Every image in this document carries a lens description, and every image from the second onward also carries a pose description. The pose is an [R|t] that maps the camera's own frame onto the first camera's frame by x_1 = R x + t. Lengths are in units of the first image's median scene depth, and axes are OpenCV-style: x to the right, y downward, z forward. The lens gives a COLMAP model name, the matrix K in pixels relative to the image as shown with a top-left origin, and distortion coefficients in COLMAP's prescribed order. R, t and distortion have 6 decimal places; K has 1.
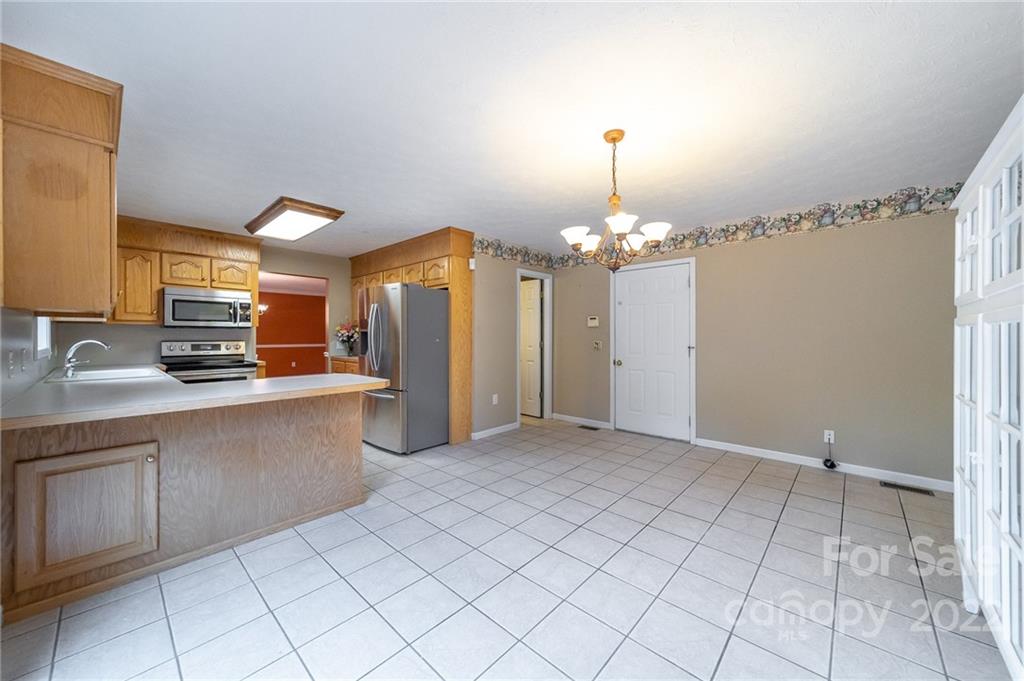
lens RADIAL K [[367.7, 0, 509.3], [0, 367.7, 337.5], [0, 0, 1]] dist [0.000965, 0.000053]
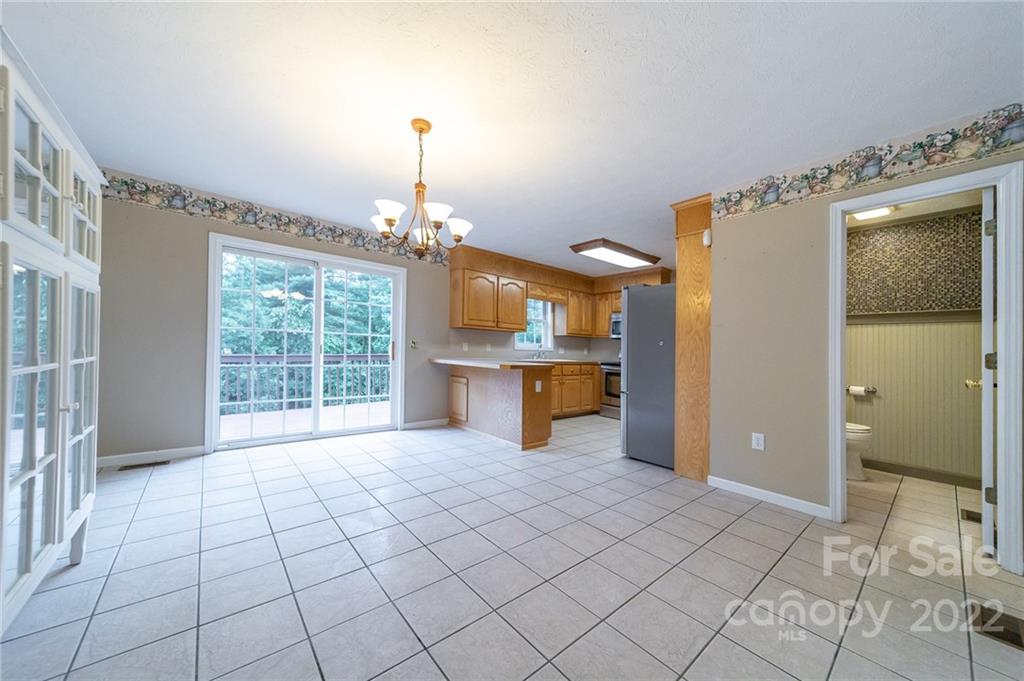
lens RADIAL K [[362.9, 0, 510.8], [0, 362.9, 346.5], [0, 0, 1]] dist [0.010077, -0.000016]
pose [[-0.129068, -0.009488, -0.991590, 0.793567], [-0.031056, 0.999502, -0.005522, 0.035187], [0.991149, 0.030082, -0.129299, 0.862419]]
